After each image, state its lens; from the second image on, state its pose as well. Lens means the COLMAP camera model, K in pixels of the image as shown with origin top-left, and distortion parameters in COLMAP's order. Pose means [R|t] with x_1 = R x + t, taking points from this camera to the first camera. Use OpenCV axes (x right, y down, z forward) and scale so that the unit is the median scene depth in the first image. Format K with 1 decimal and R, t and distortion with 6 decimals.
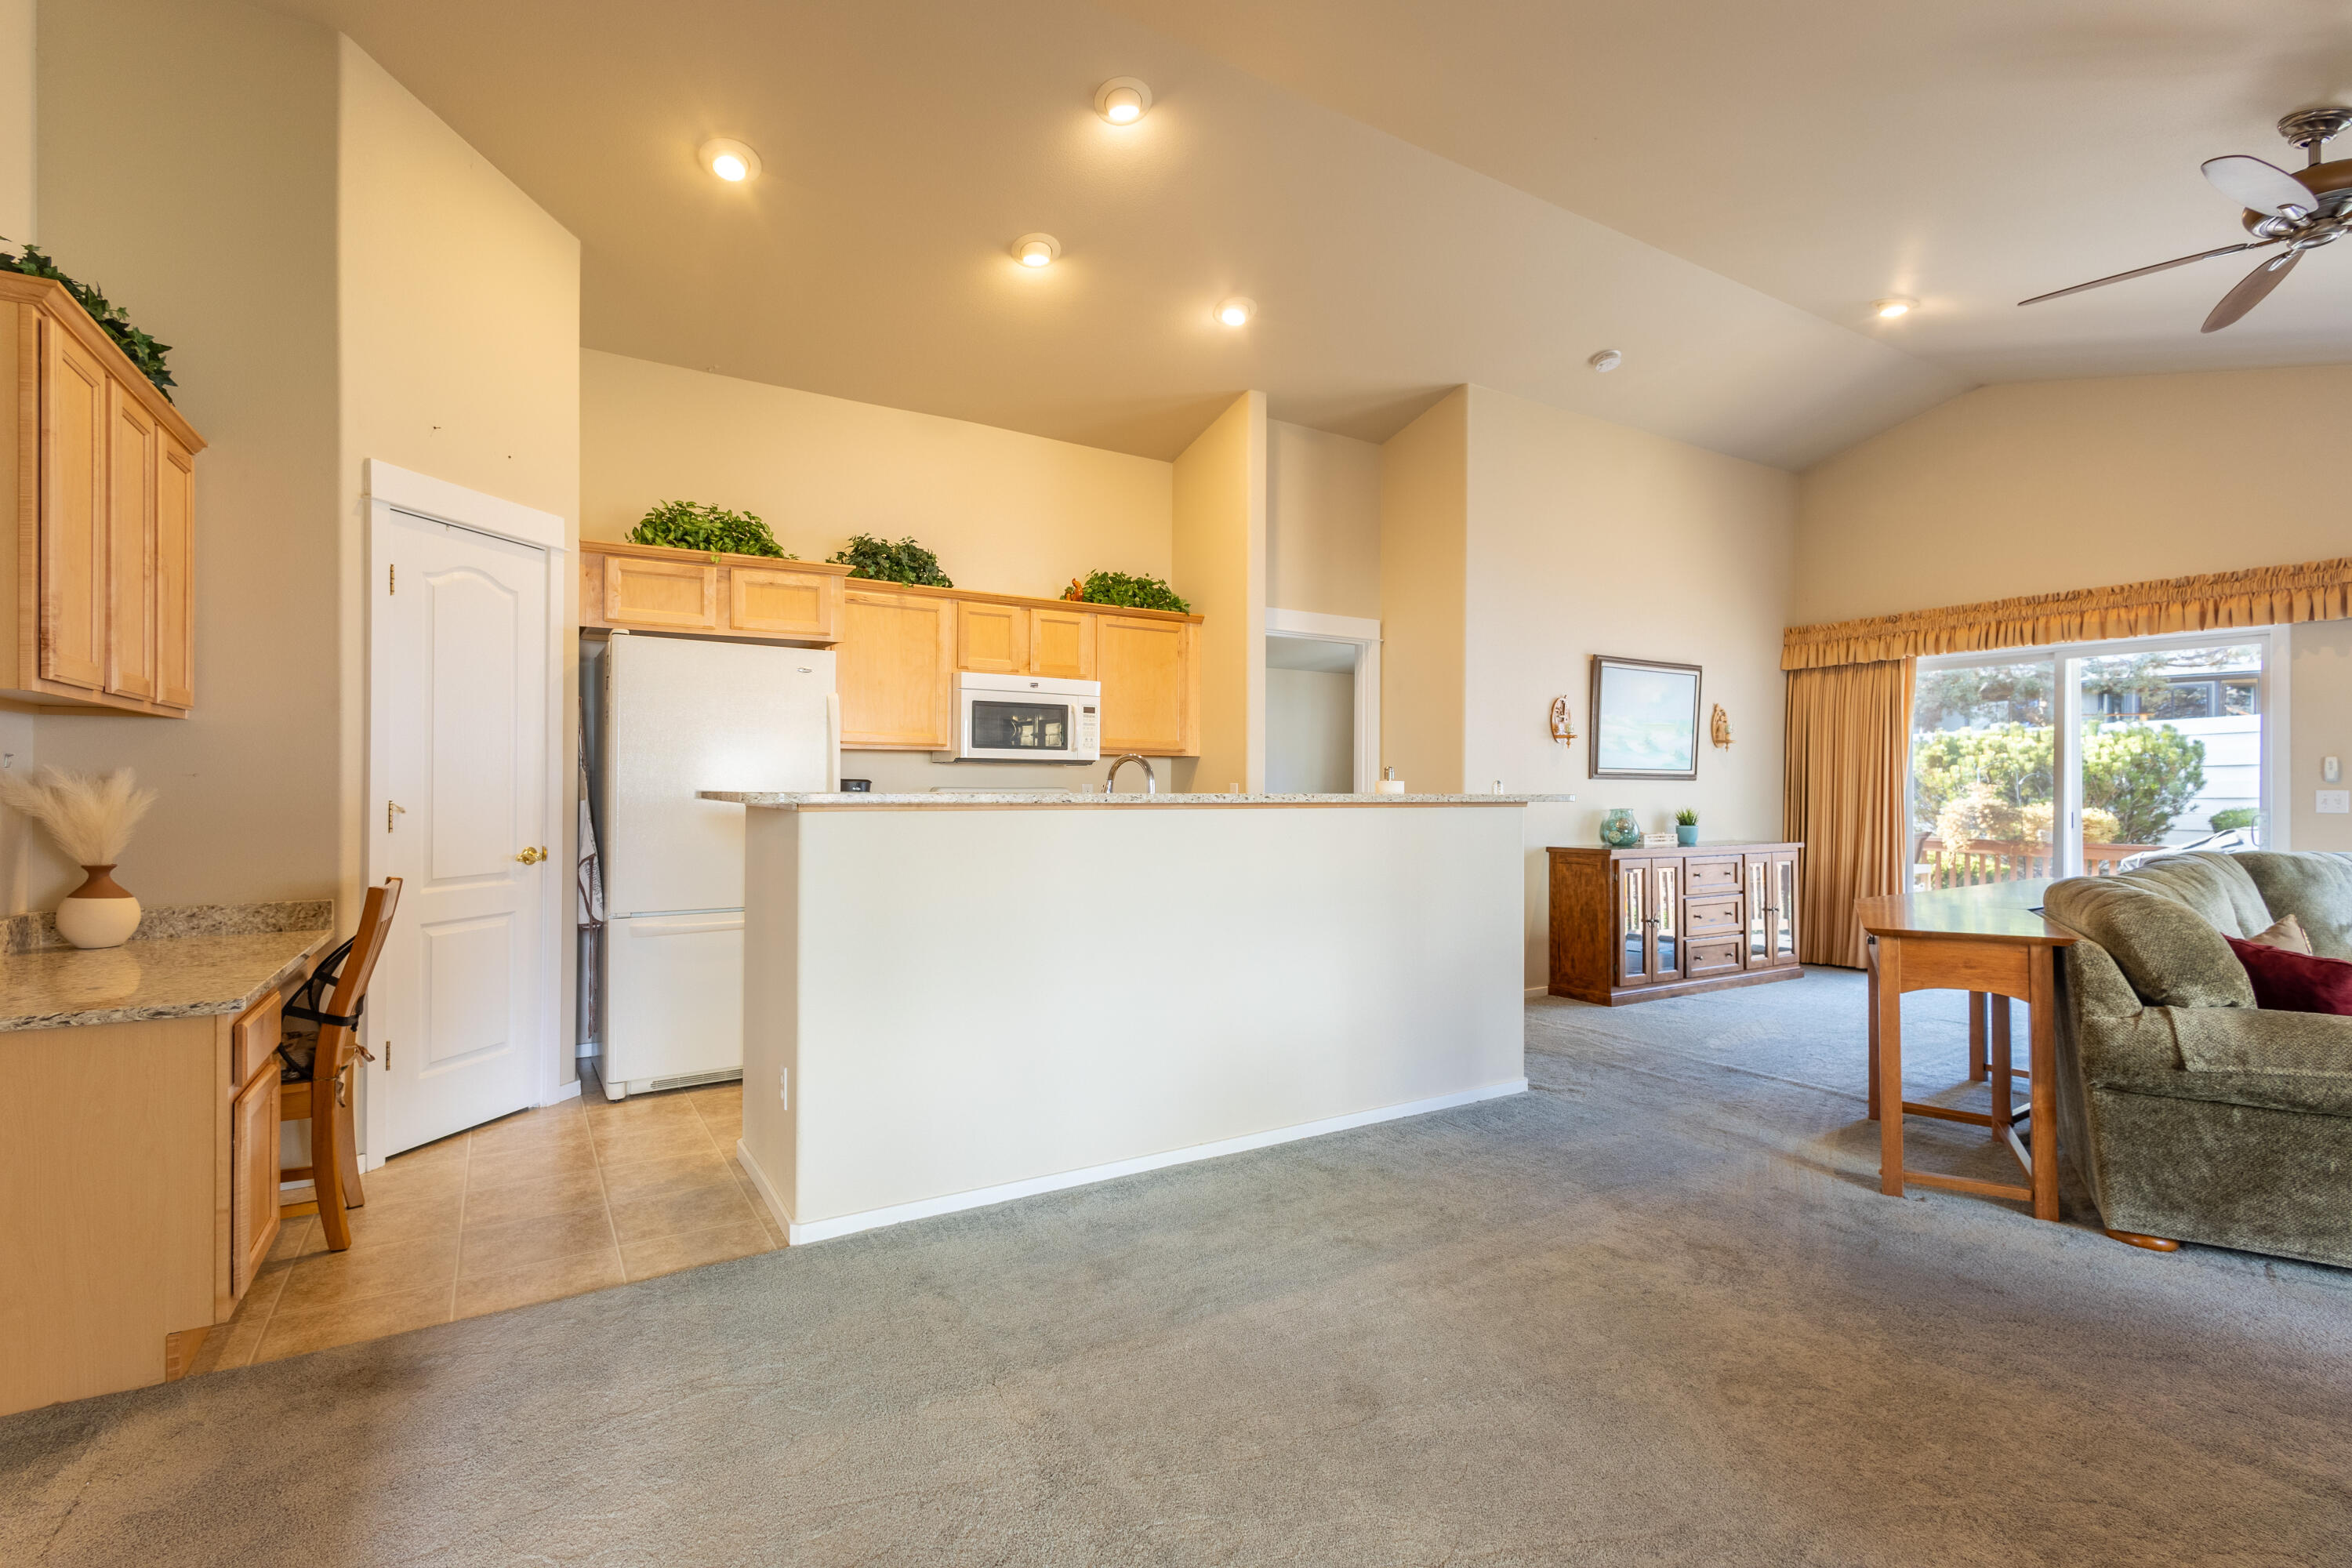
lens RADIAL K [[1071.9, 0, 1177.5], [0, 1071.9, 785.9], [0, 0, 1]] dist [0.006617, -0.000775]
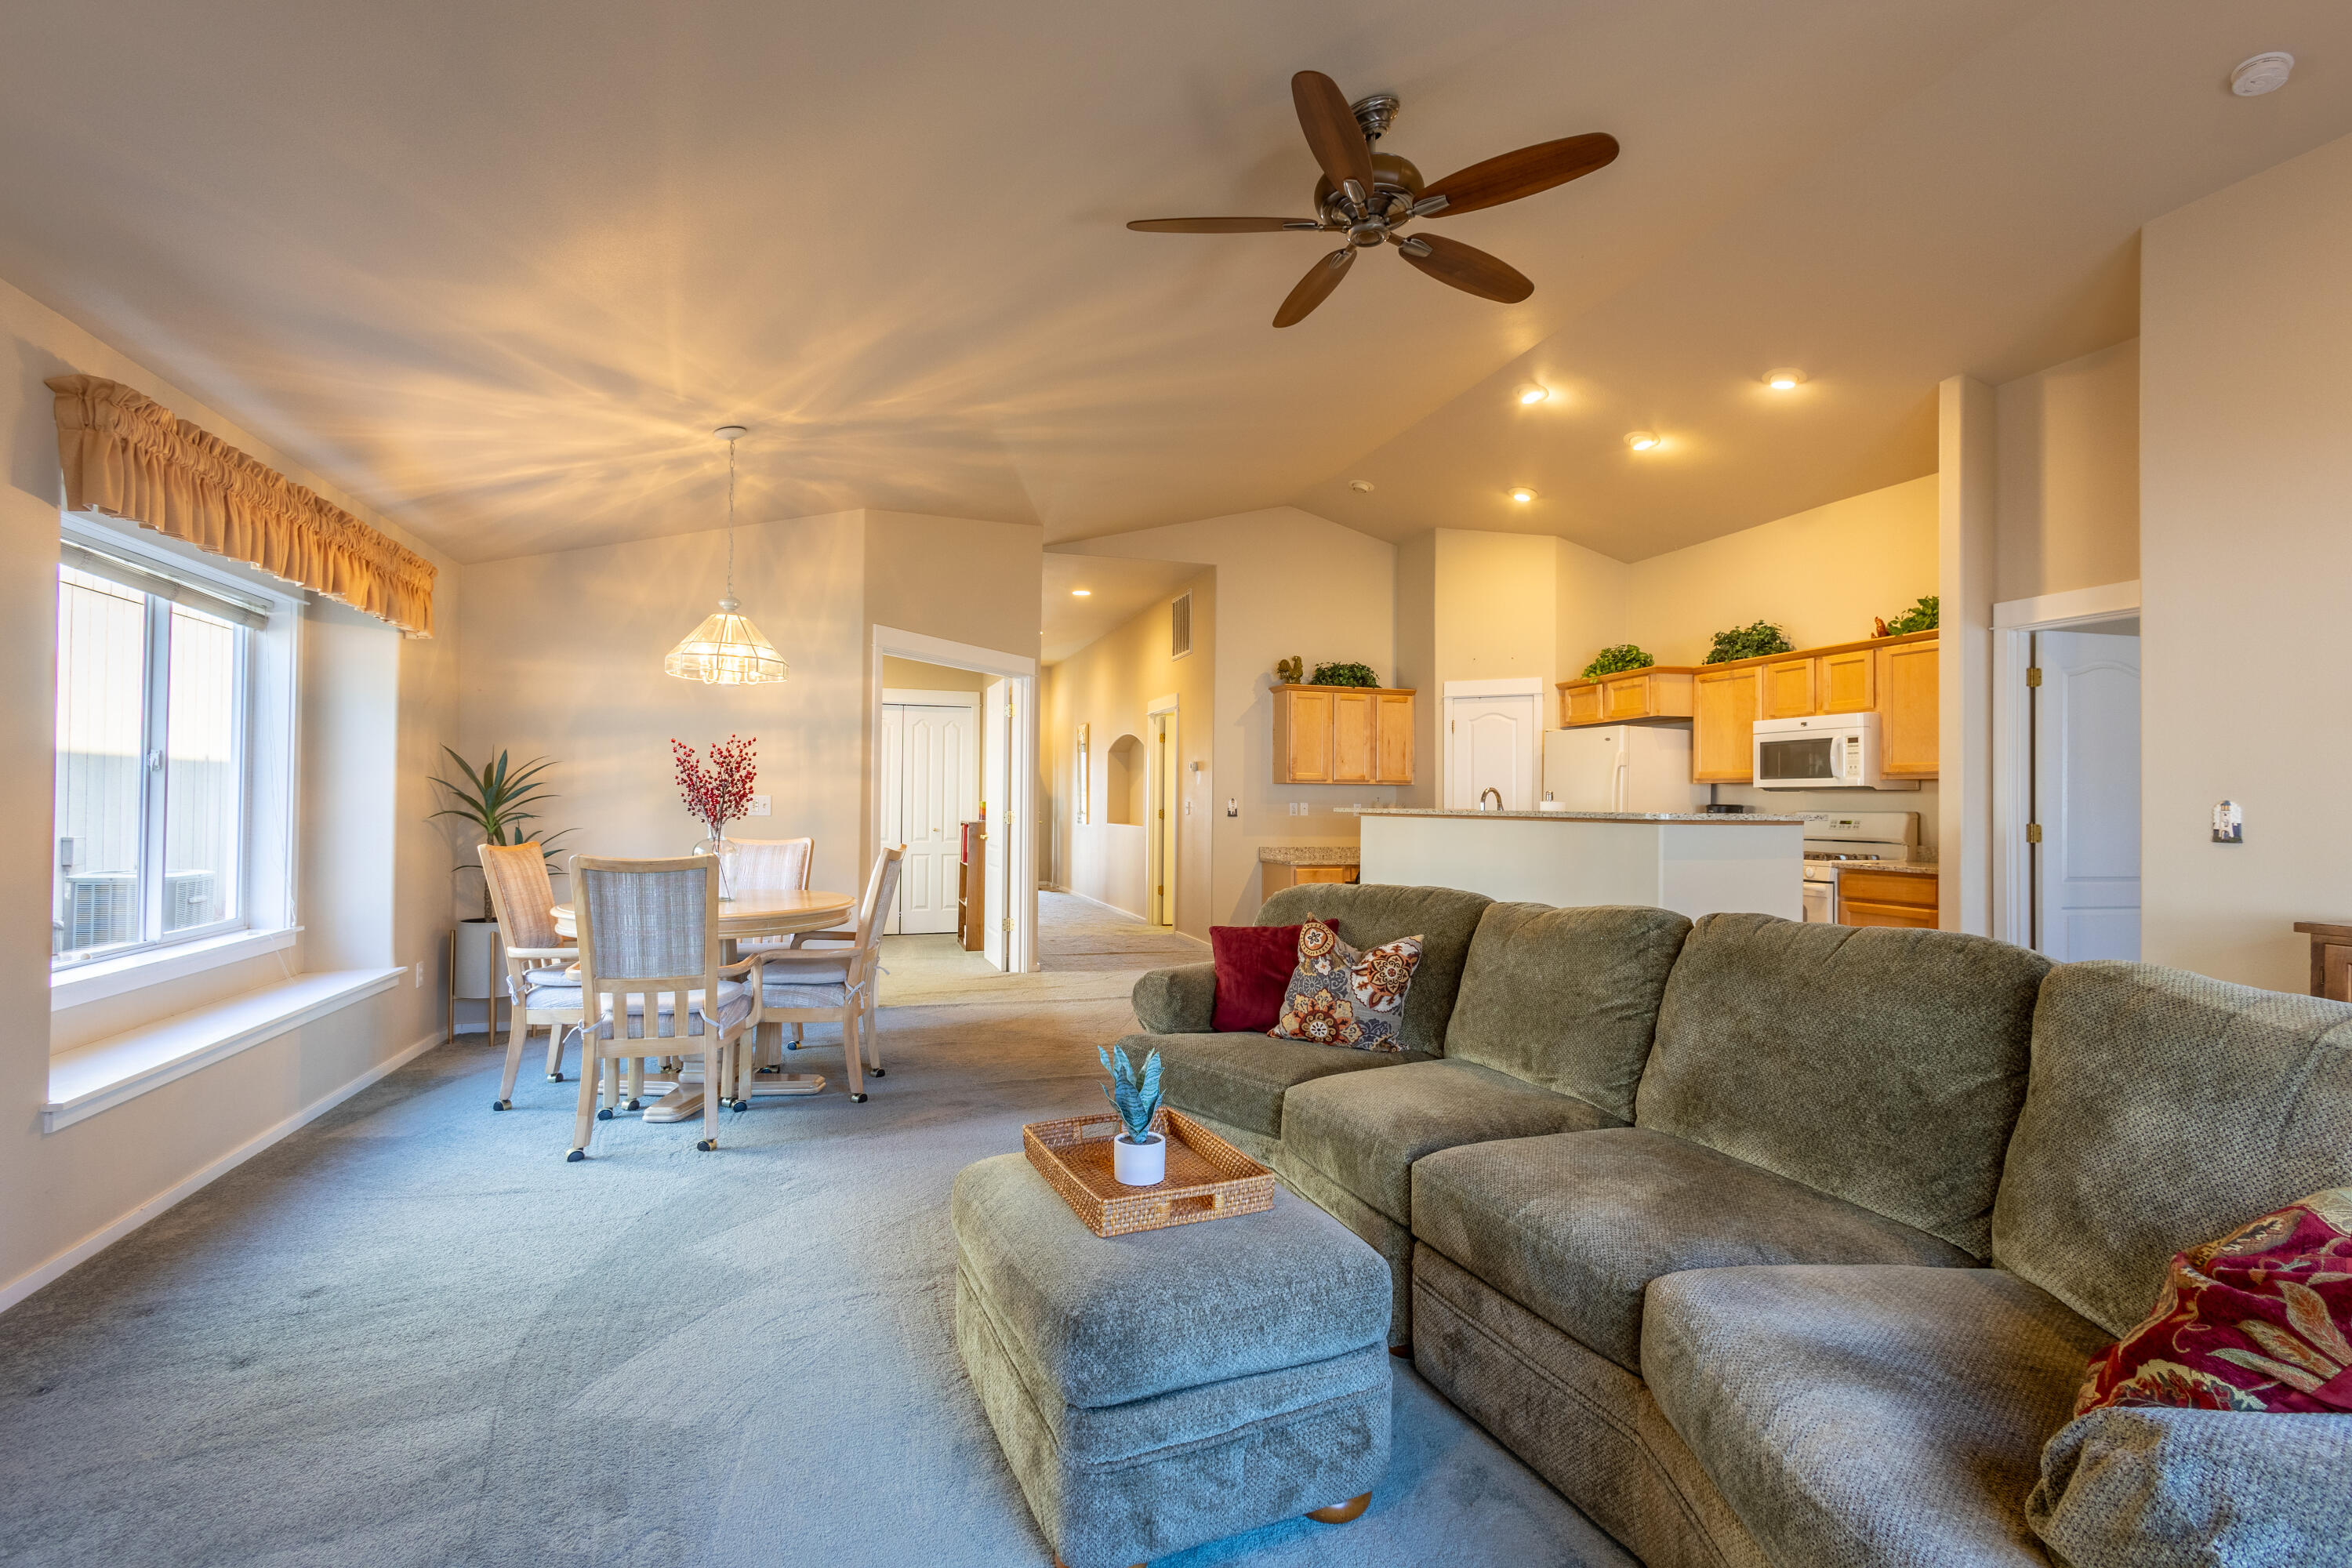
lens RADIAL K [[1077.5, 0, 1177.9], [0, 1077.5, 788.8], [0, 0, 1]] dist [0.009859, -0.001526]
pose [[-0.243450, -0.021152, -0.969683, 1.151424], [-0.010185, 0.999763, -0.019251, 0.006883], [0.969860, 0.005190, -0.243608, 0.602427]]
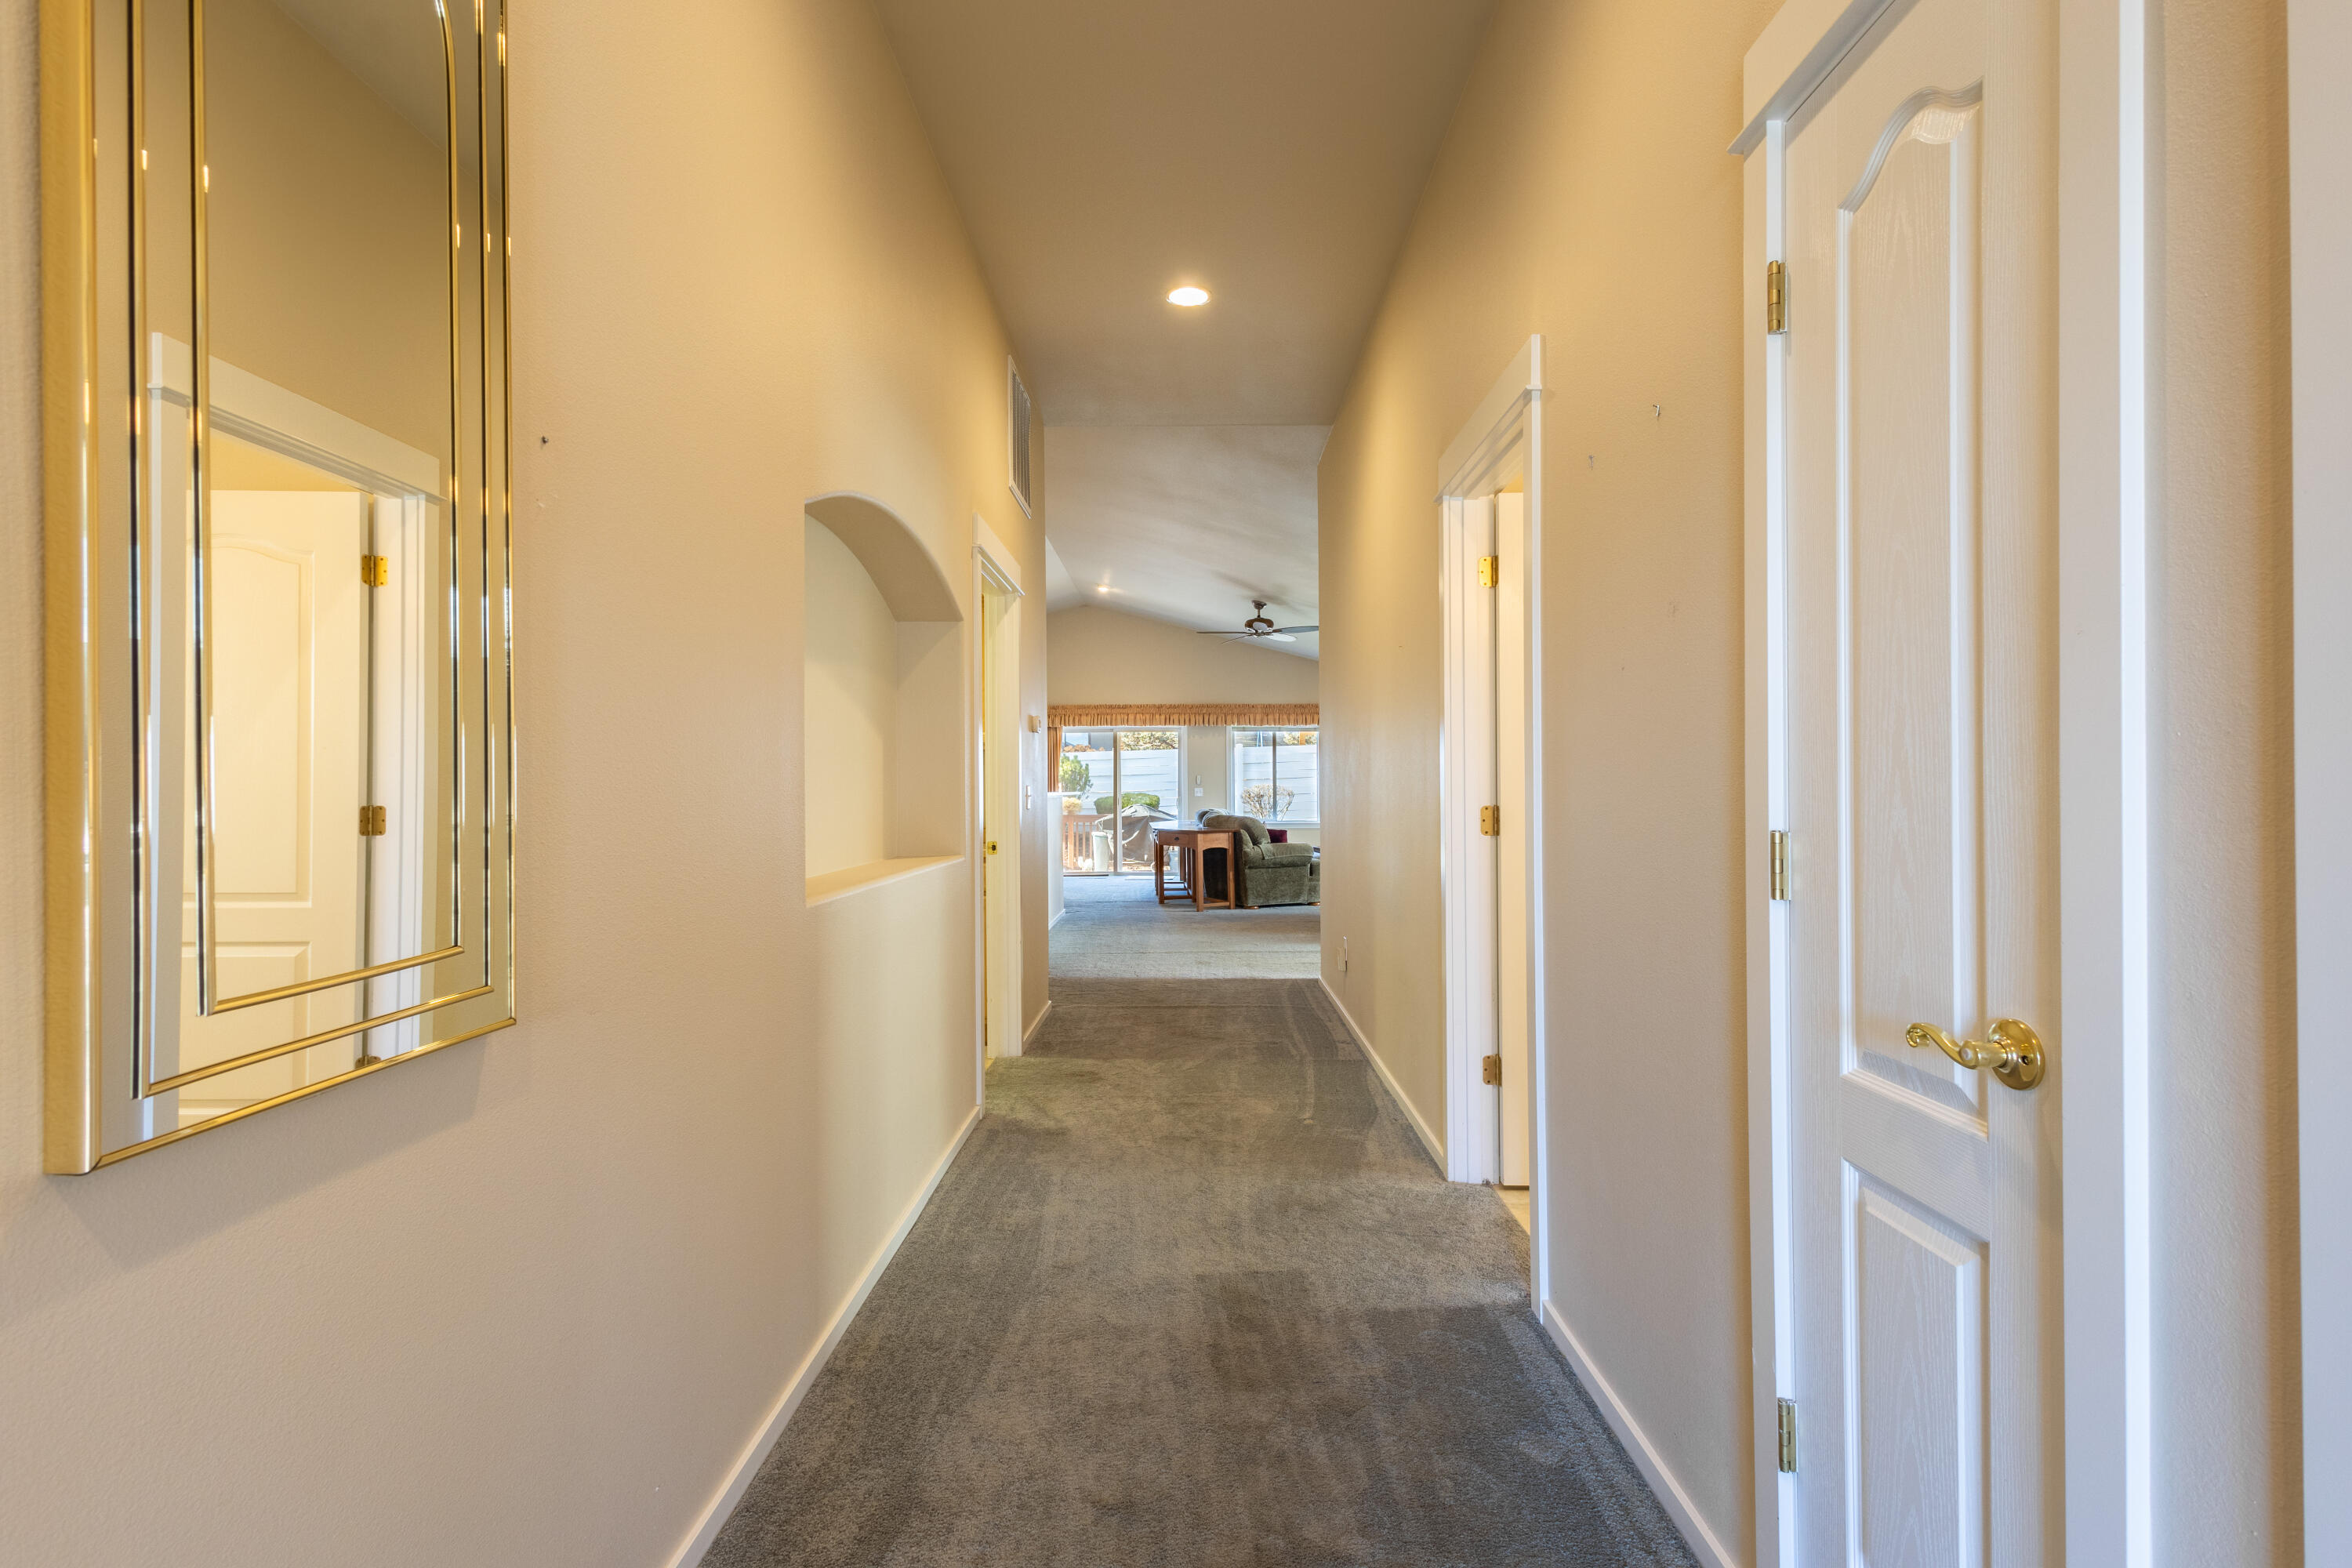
lens RADIAL K [[1050.1, 0, 1179.3], [0, 1050.1, 791.6], [0, 0, 1]] dist [0.022865, -0.009403]
pose [[0.534810, -0.010488, 0.844907, -1.157779], [0.008084, 0.999941, 0.007296, -0.005575], [-0.844933, 0.002928, 0.534863, -0.366697]]
